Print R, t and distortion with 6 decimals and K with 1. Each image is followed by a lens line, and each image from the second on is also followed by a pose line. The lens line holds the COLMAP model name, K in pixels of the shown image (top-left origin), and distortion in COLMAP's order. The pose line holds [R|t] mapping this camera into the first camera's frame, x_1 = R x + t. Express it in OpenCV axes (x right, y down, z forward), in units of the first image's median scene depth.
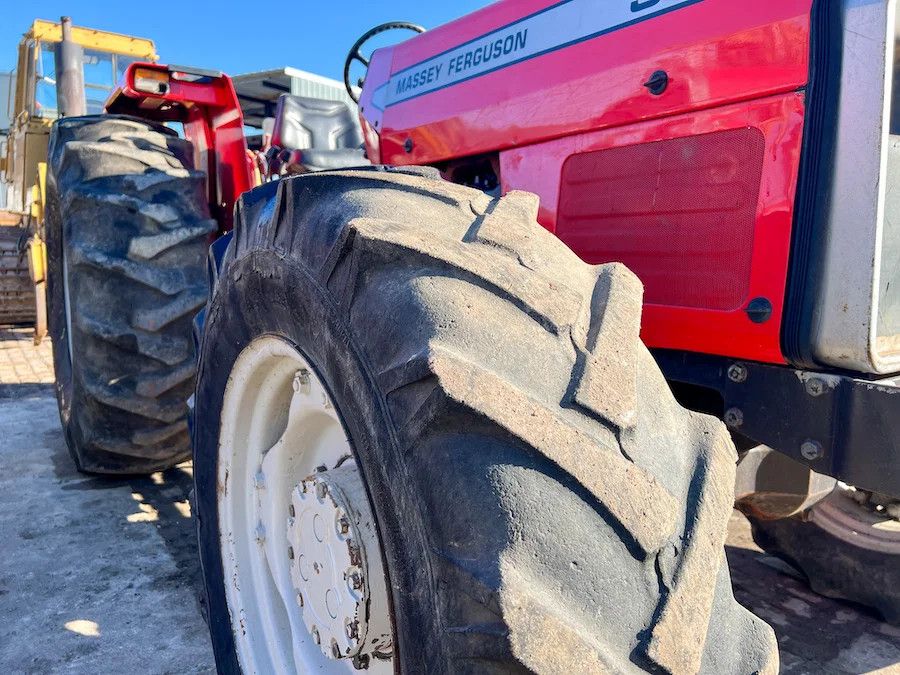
lens RADIAL K [[669.6, 0, 451.6], [0, 669.6, 338.5], [0, 0, 1]] dist [0.087639, -0.117086]
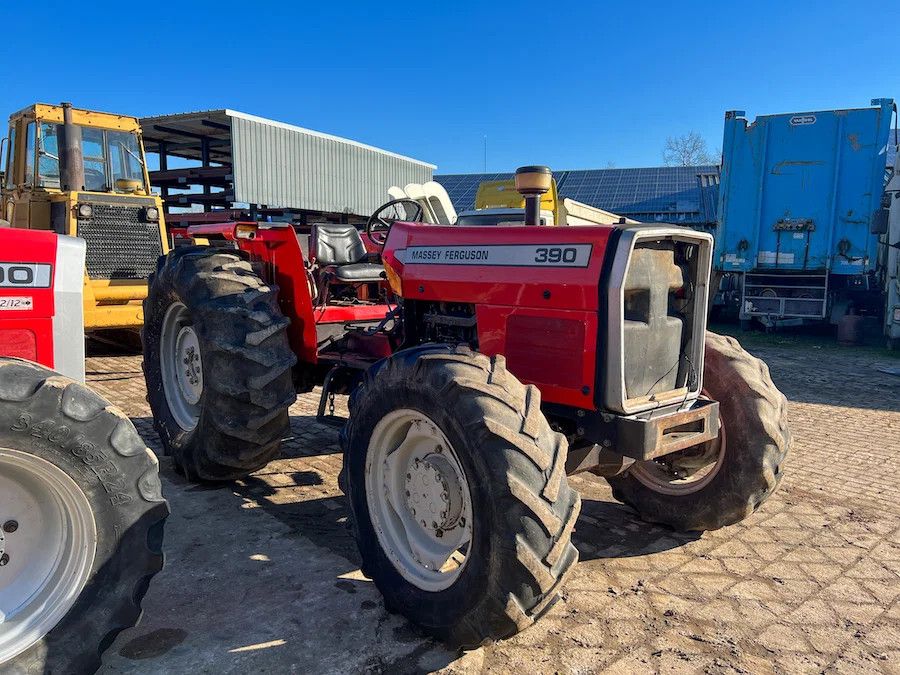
lens RADIAL K [[669.6, 0, 451.6], [0, 669.6, 338.5], [0, 0, 1]] dist [0.087639, -0.117086]
pose [[0.993223, -0.026754, 0.113103, -0.236110], [0.028608, 0.999481, -0.014801, -0.145077], [-0.112648, 0.017936, 0.993473, -1.020455]]
